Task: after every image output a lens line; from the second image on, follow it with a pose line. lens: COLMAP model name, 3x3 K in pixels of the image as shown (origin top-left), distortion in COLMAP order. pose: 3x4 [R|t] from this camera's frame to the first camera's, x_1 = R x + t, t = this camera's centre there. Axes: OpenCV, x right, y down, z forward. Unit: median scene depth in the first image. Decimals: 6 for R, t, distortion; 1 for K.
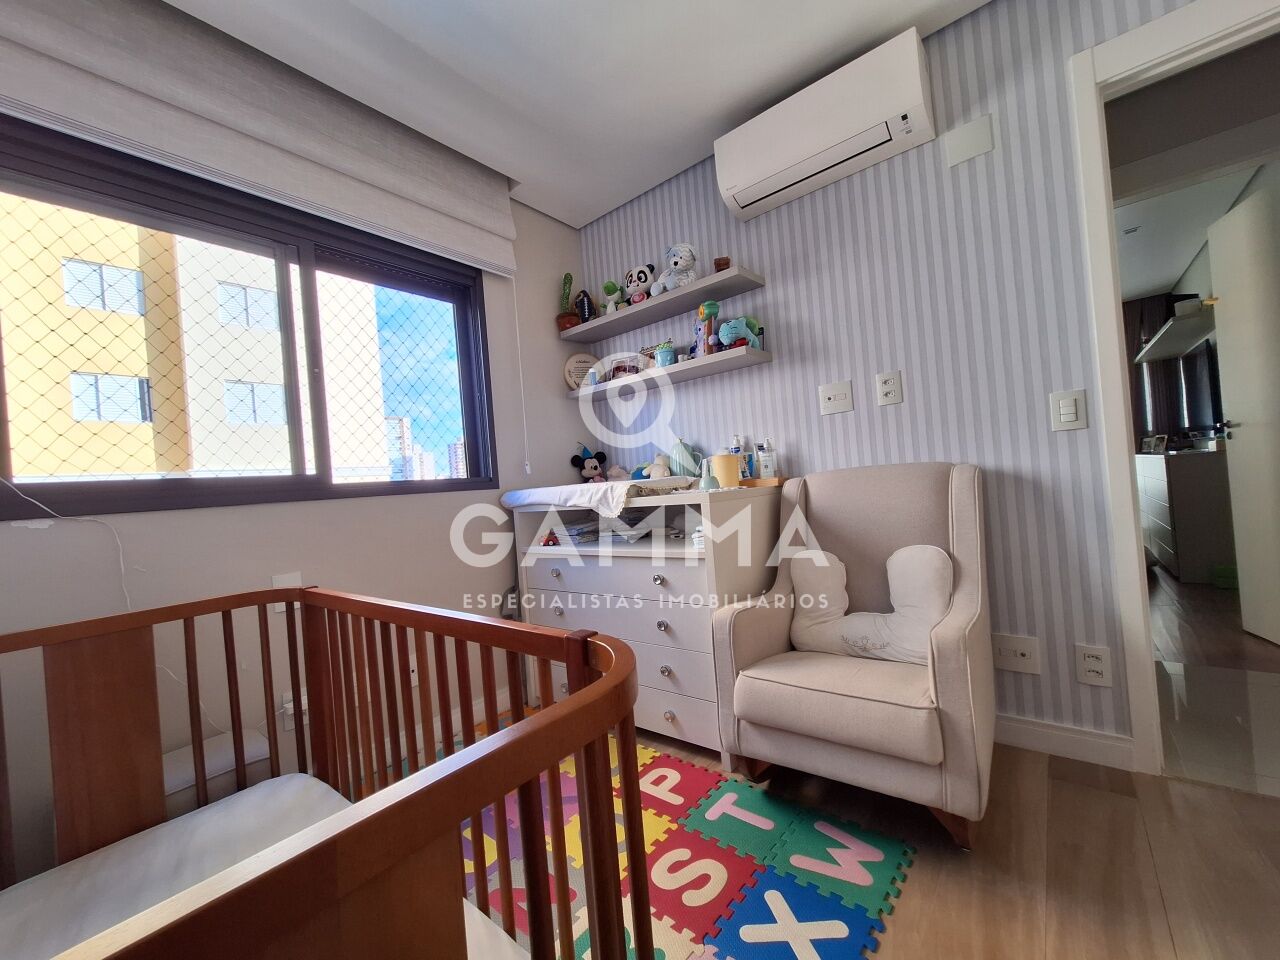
lens RADIAL K [[508.6, 0, 640.0], [0, 508.6, 480.0], [0, 0, 1]] dist [-0.000071, -0.000056]
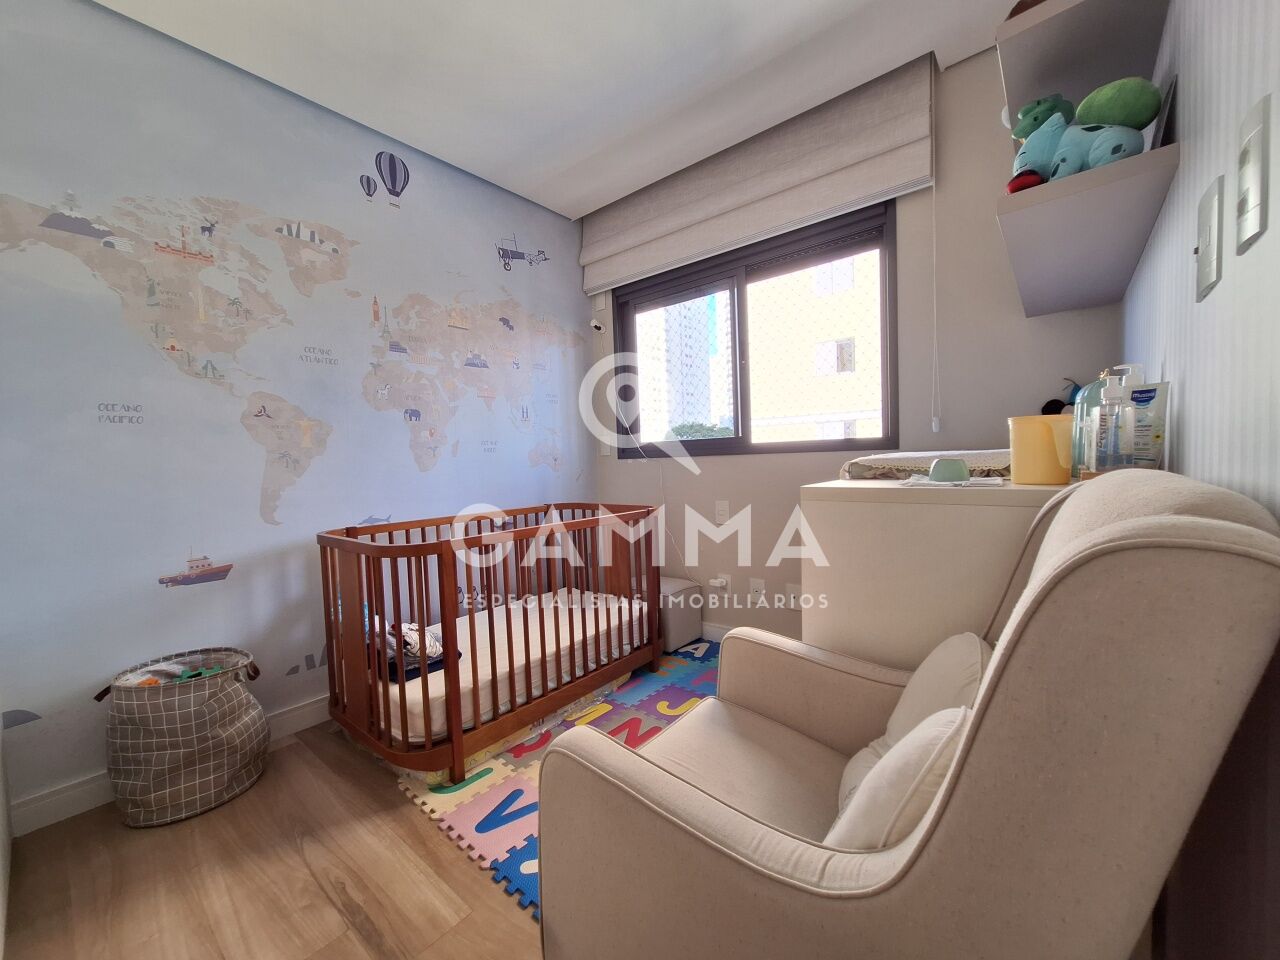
lens RADIAL K [[508.6, 0, 640.0], [0, 508.6, 480.0], [0, 0, 1]] dist [-0.000071, -0.000056]
pose [[-0.021008, 0.069585, -0.997355, 0.788057], [0.000811, 0.997576, 0.069584, 0.012343], [0.999779, 0.000653, -0.021013, 0.763746]]
